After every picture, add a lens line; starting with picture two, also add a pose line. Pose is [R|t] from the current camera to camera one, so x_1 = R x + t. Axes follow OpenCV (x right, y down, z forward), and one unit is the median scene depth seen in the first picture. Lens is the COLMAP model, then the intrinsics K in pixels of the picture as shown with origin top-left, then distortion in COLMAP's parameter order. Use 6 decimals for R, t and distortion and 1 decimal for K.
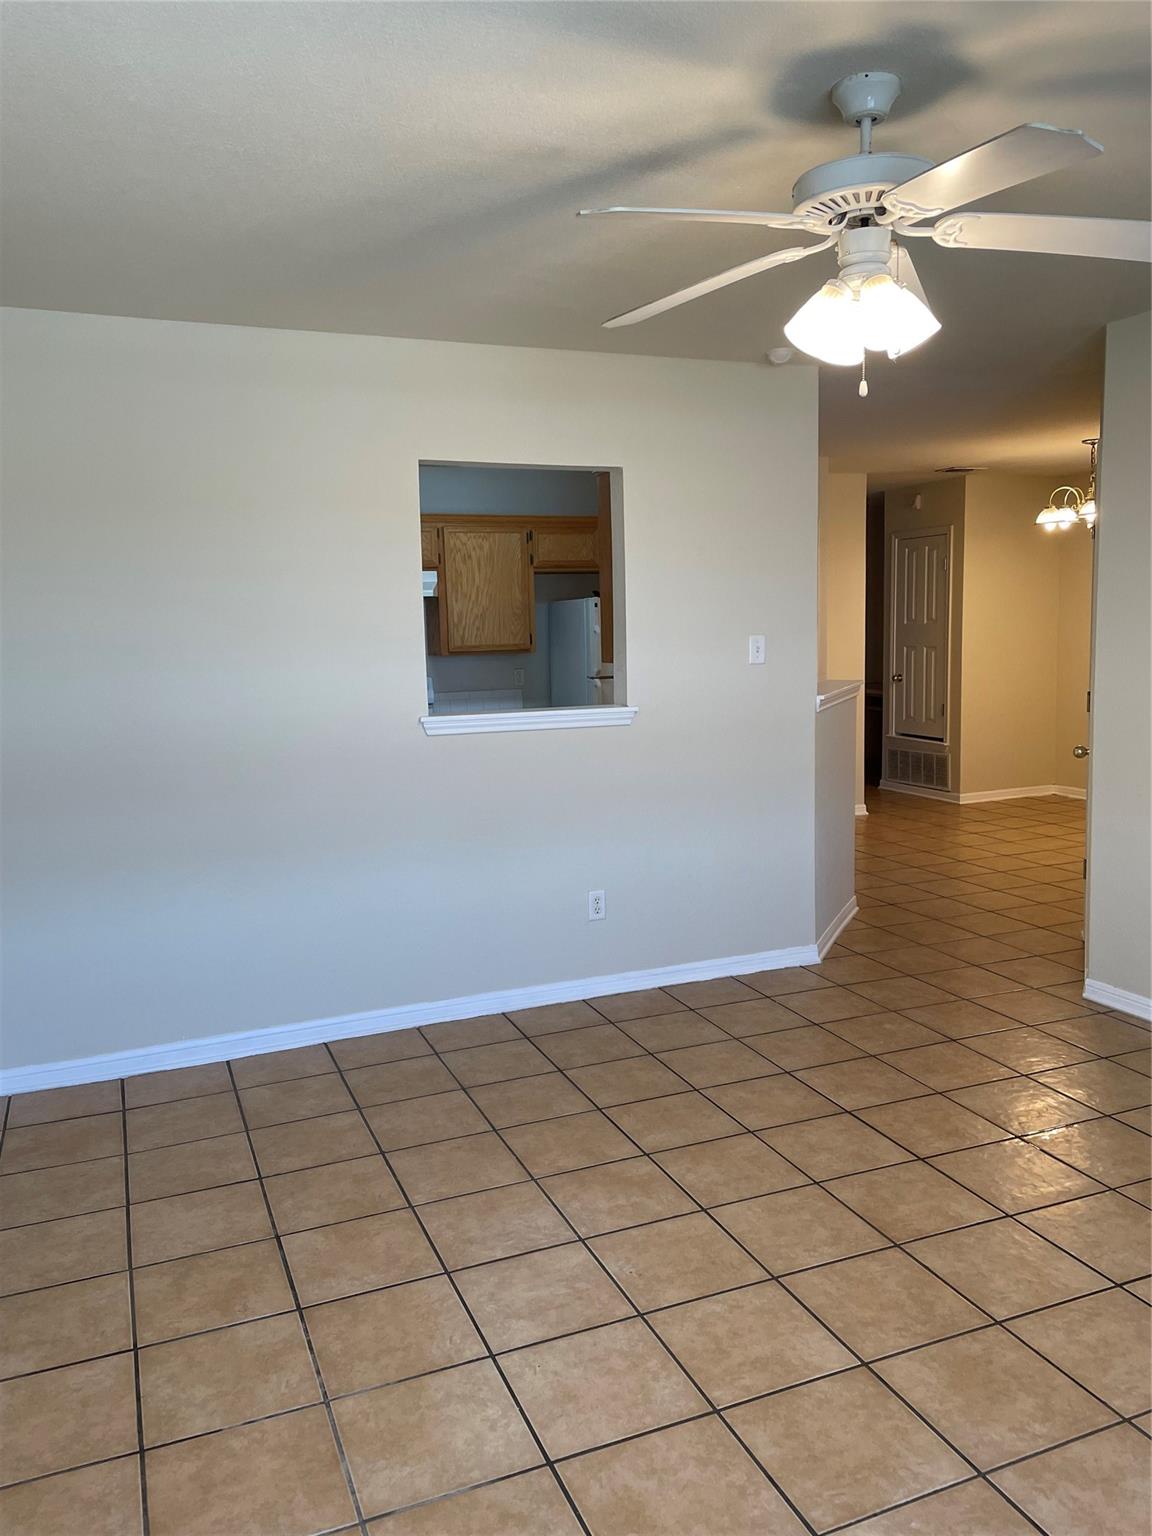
lens RADIAL K [[1183.3, 0, 574.3], [0, 1183.3, 758.7], [0, 0, 1]] dist [0.056904, -0.060013]
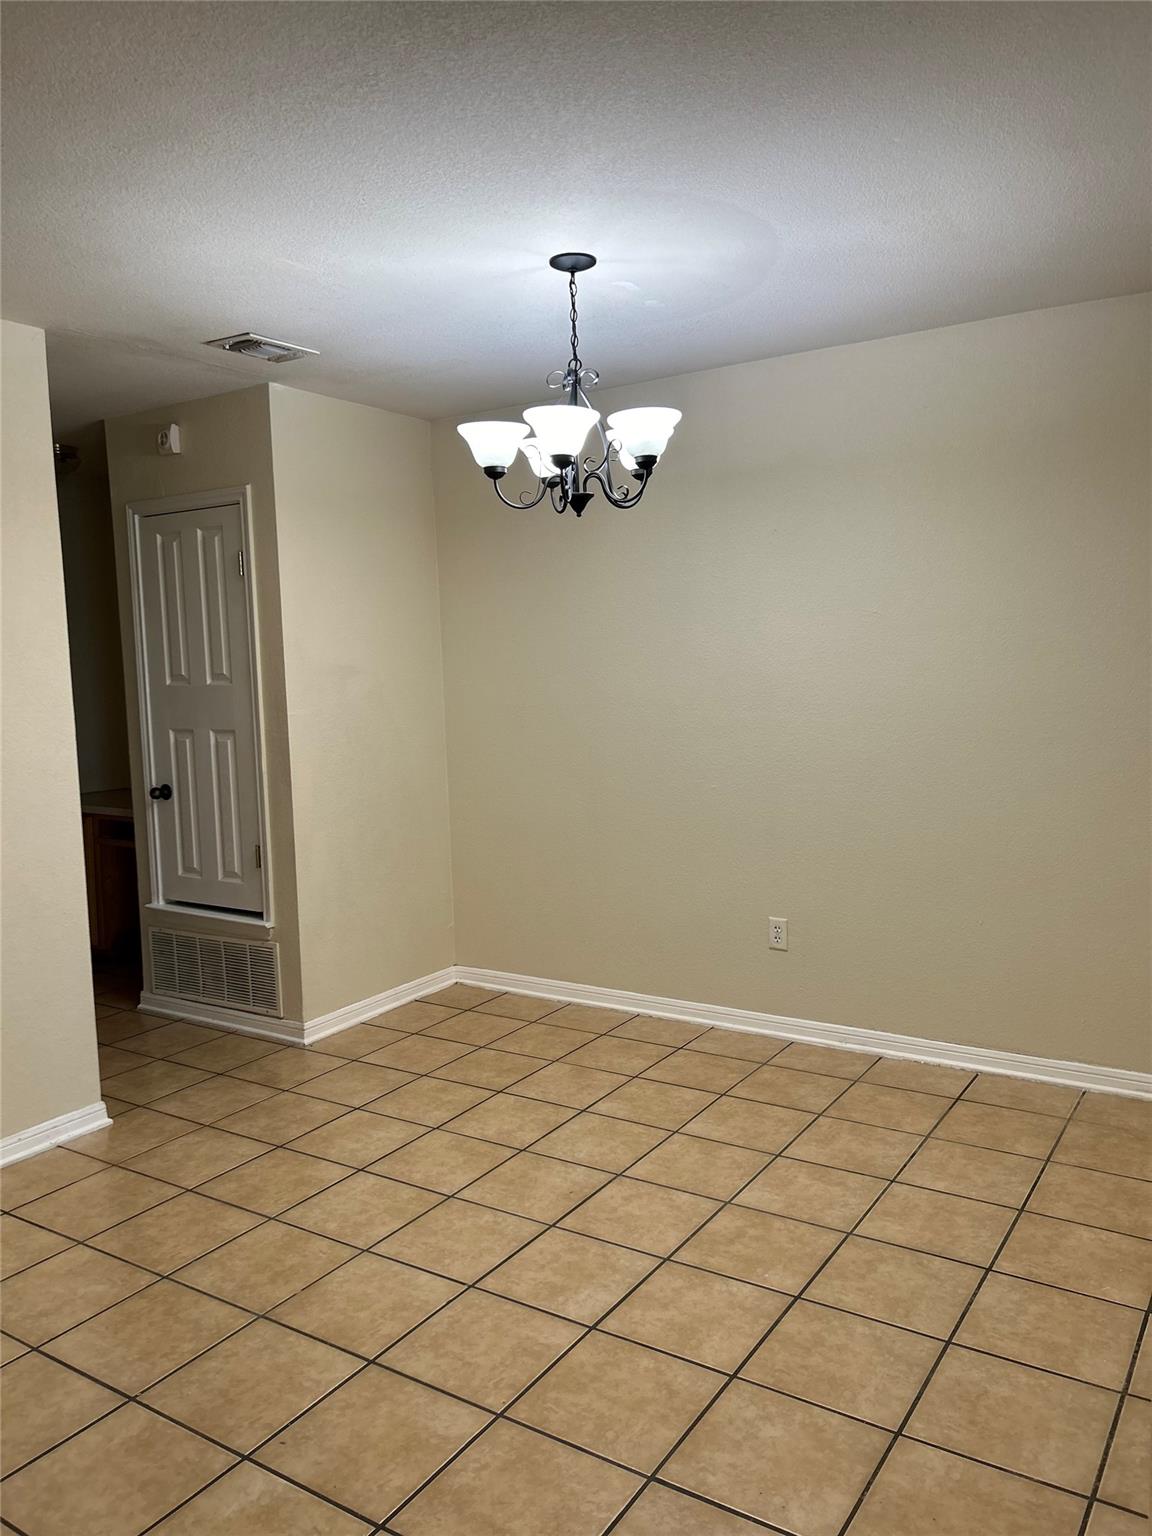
lens RADIAL K [[1162.8, 0, 573.4], [0, 1162.8, 771.0], [0, 0, 1]] dist [0.023377, -0.002783]
pose [[0.824922, -0.059098, 0.562148, 0.139083], [0.076002, 0.997085, -0.006705, -0.060101], [-0.560114, 0.048255, 0.827009, 0.492971]]
